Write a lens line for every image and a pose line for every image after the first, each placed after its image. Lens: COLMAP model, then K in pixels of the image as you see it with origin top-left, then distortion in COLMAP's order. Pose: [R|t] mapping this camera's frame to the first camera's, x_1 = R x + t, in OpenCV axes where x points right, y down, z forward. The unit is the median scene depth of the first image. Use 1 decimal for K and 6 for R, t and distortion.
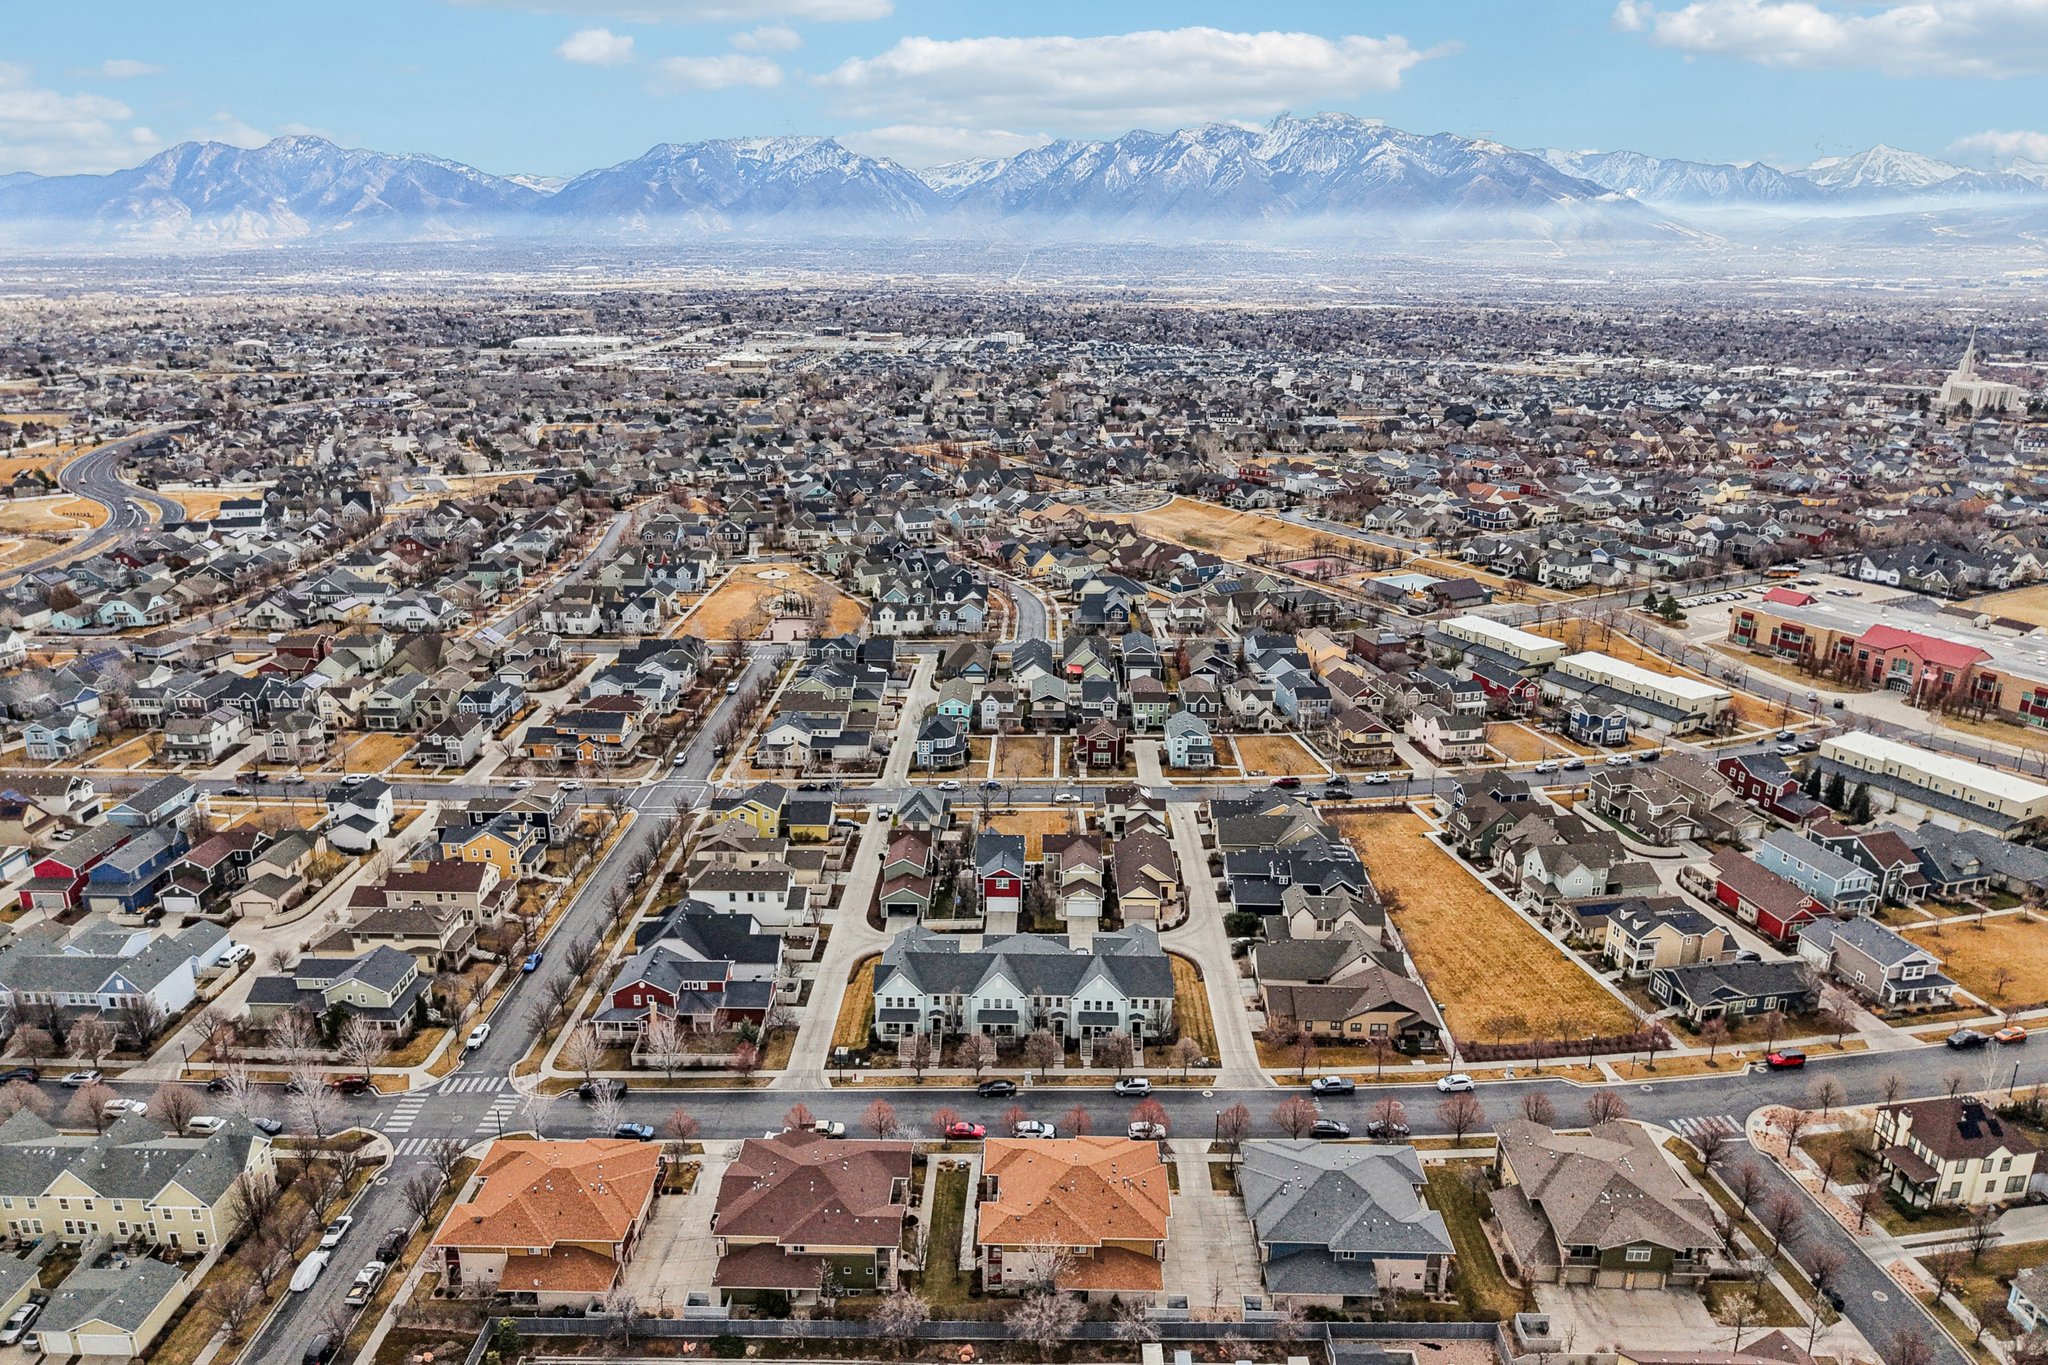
lens RADIAL K [[1368.0, 0, 1035.0], [0, 1368.0, 684.3], [0, 0, 1]] dist [0.067242, -0.093089]
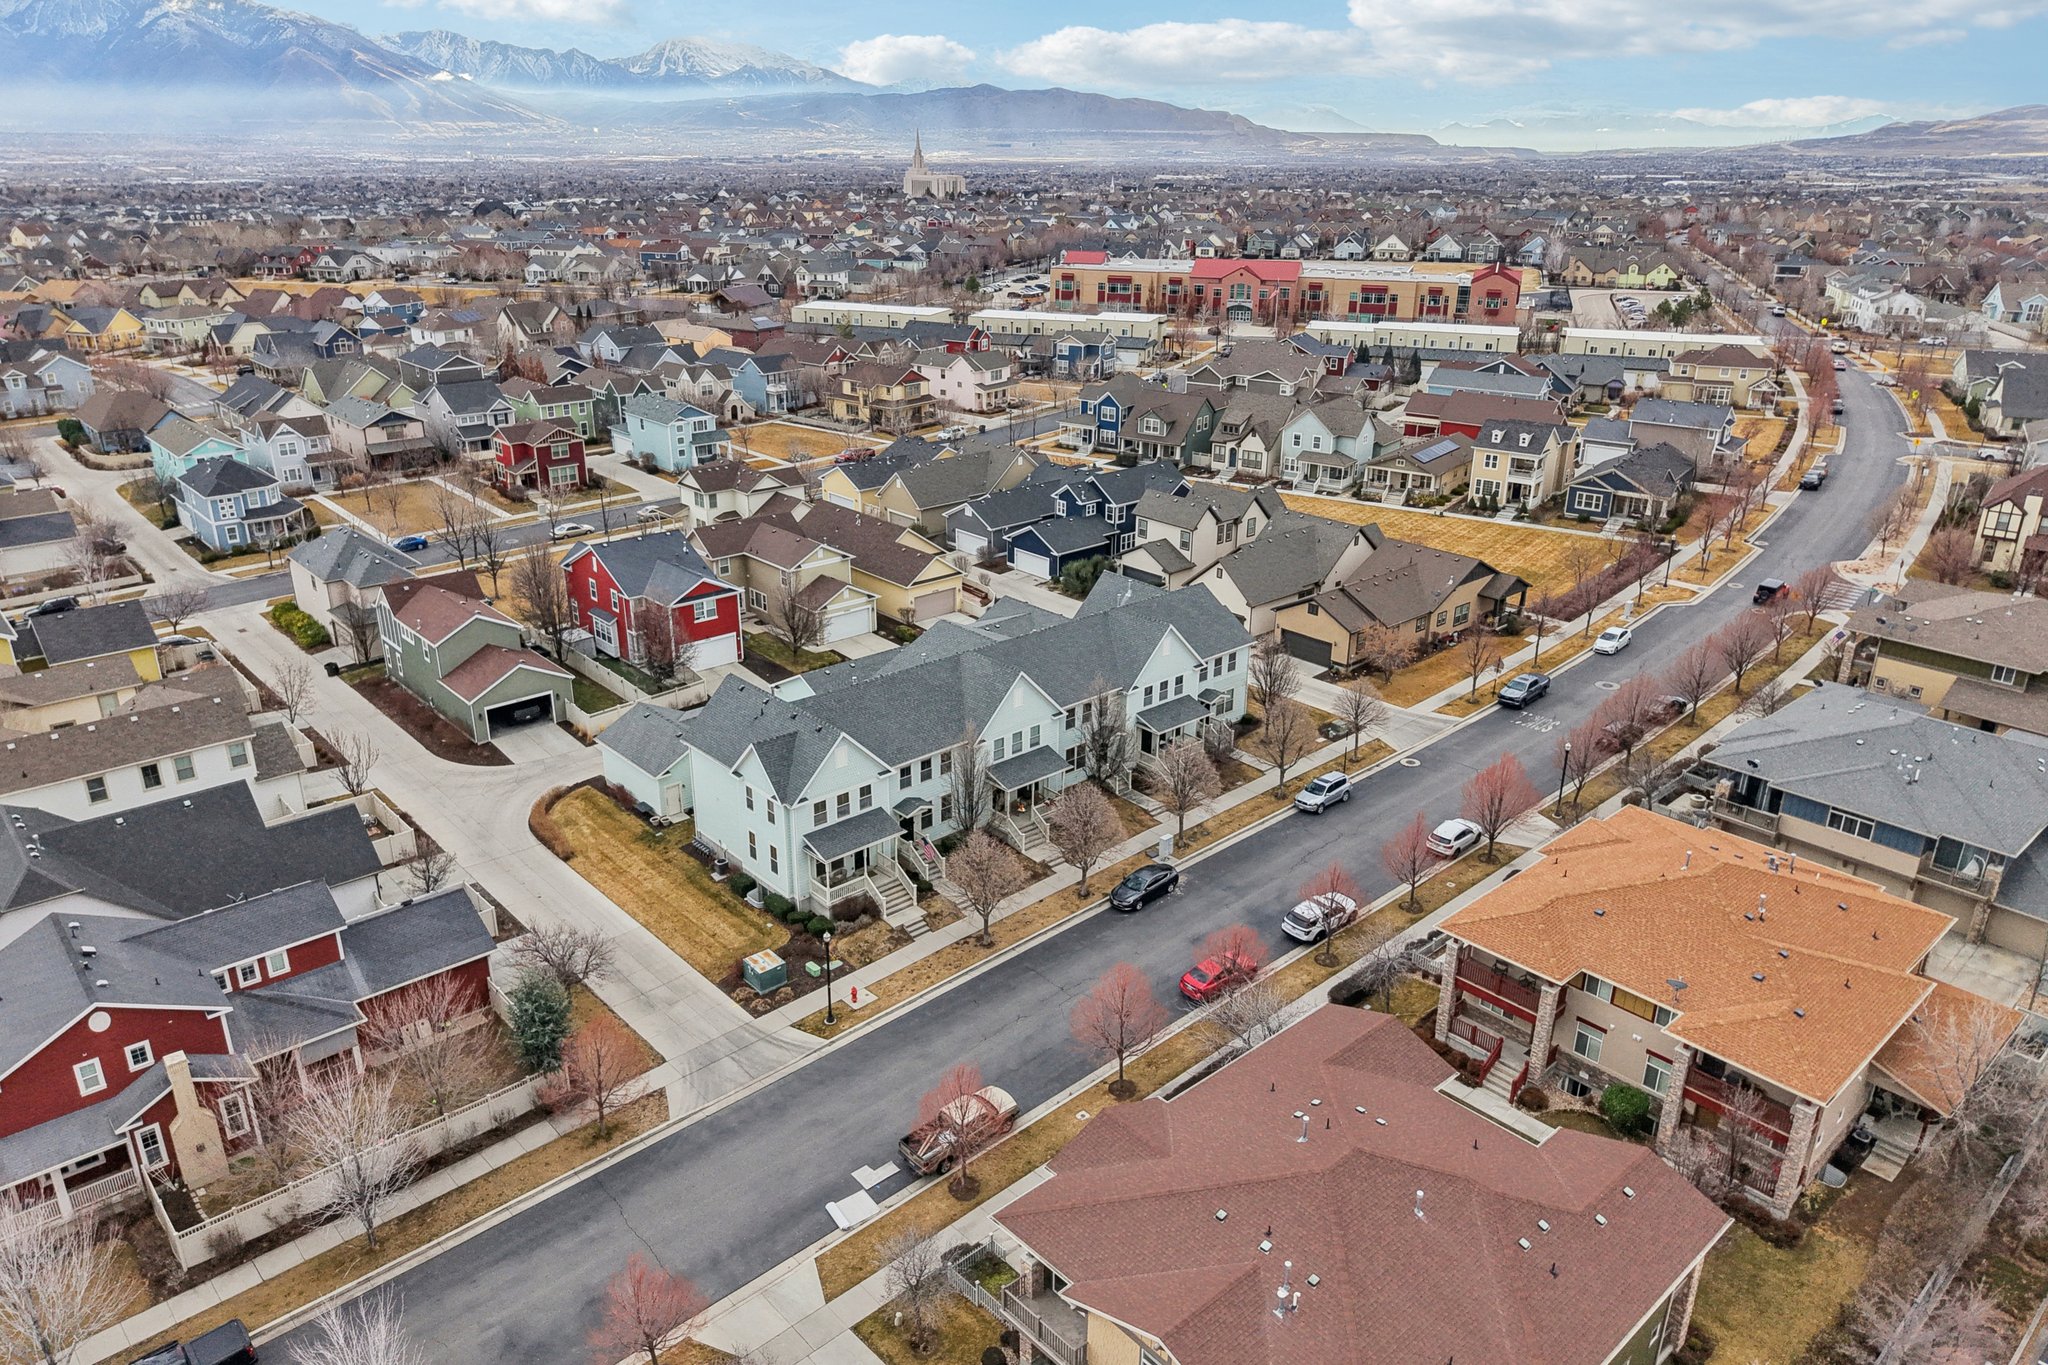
lens RADIAL K [[1383.1, 0, 1029.9], [0, 1383.1, 674.8], [0, 0, 1]] dist [0.028056, -0.023036]
pose [[0.733699, -0.249846, 0.631873, -0.216924], [0.208598, 0.967859, 0.140483, 0.101549], [-0.646663, 0.028735, 0.762234, 0.445460]]
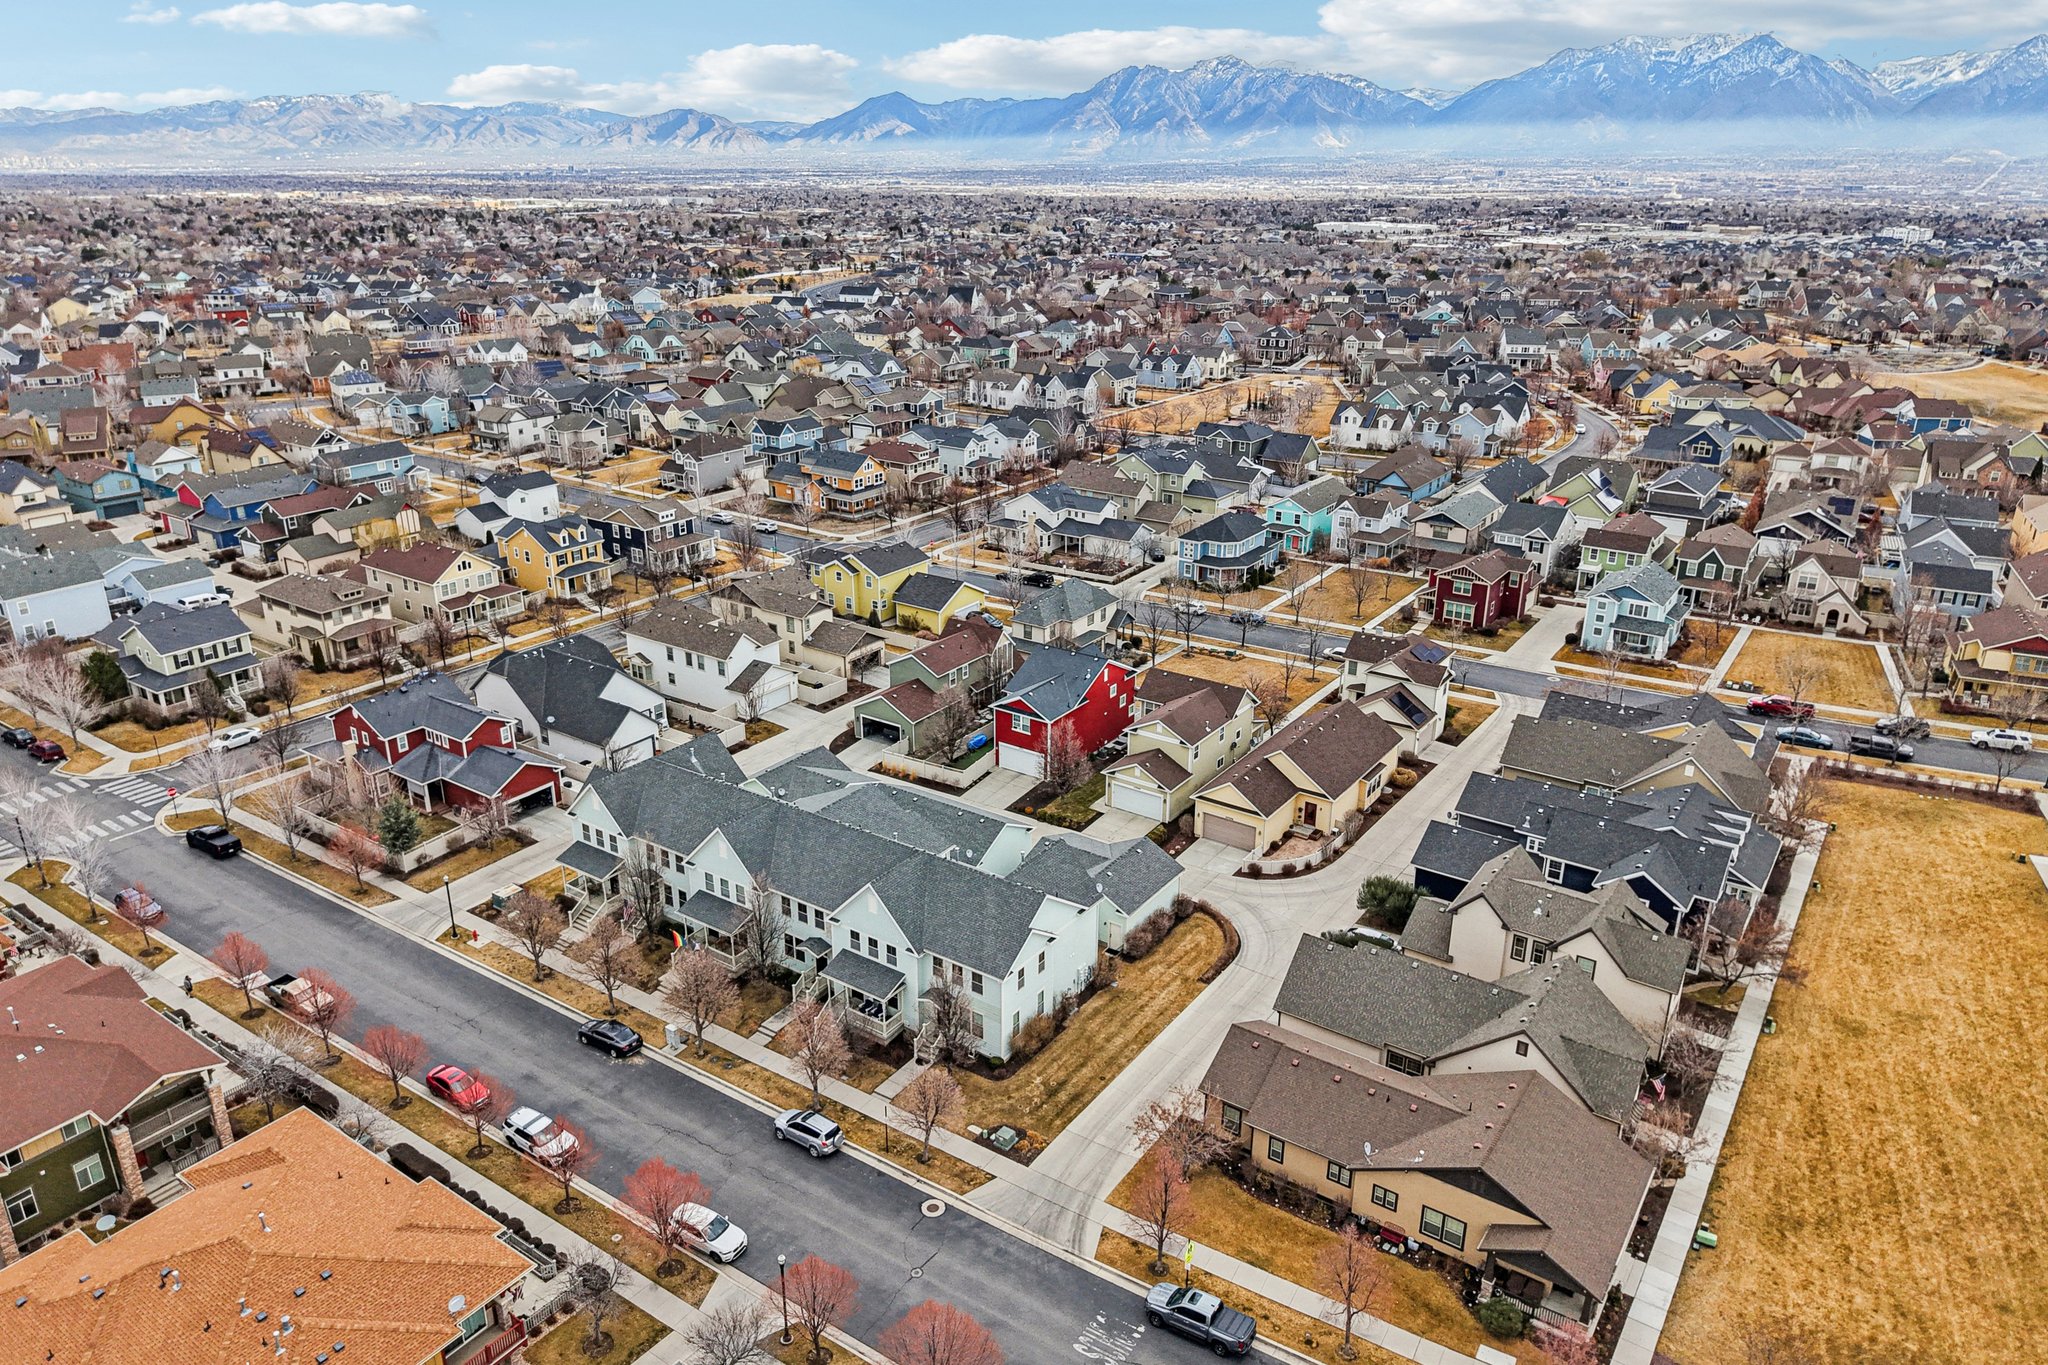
lens RADIAL K [[1368.0, 0, 1035.0], [0, 1368.0, 684.3], [0, 0, 1]] dist [0.067242, -0.093089]
pose [[0.830845, 0.193616, -0.521738, 0.226544], [-0.166426, 0.981067, 0.099045, 0.060166], [0.531036, 0.004540, 0.847337, 0.432204]]
